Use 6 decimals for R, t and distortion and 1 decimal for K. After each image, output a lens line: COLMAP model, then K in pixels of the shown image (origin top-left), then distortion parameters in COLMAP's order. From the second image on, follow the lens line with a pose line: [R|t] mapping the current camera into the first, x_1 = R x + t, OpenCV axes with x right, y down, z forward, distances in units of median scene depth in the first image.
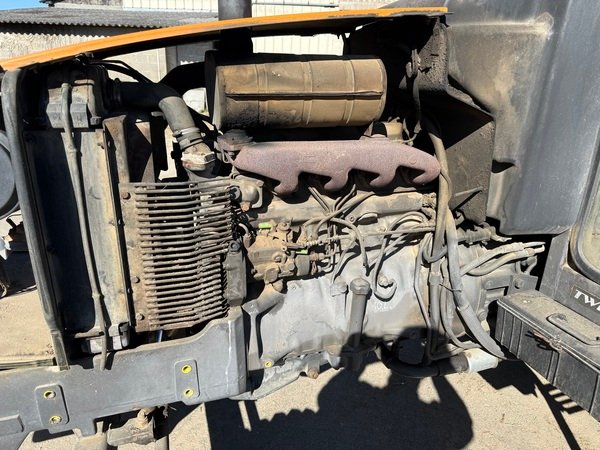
lens RADIAL K [[423.5, 0, 301.6], [0, 423.5, 224.1], [0, 0, 1]] dist [0.072053, -0.093150]
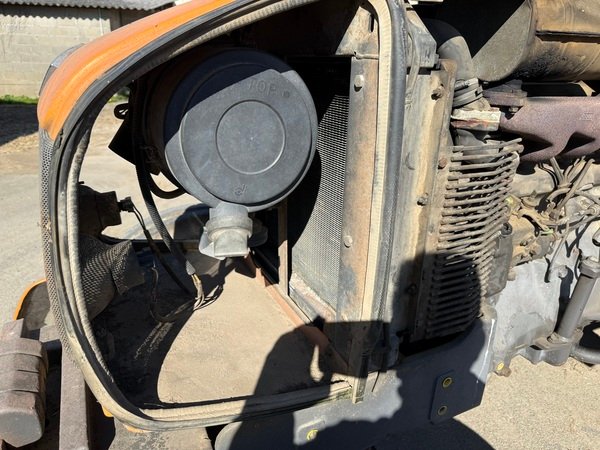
lens RADIAL K [[424.6, 0, 302.2], [0, 424.6, 225.5], [0, 0, 1]] dist [0.050174, -0.060709]
pose [[0.989082, -0.049057, 0.138963, -0.705865], [0.045606, 0.998570, 0.027907, 0.008977], [-0.140134, -0.021265, 0.989904, 0.267735]]
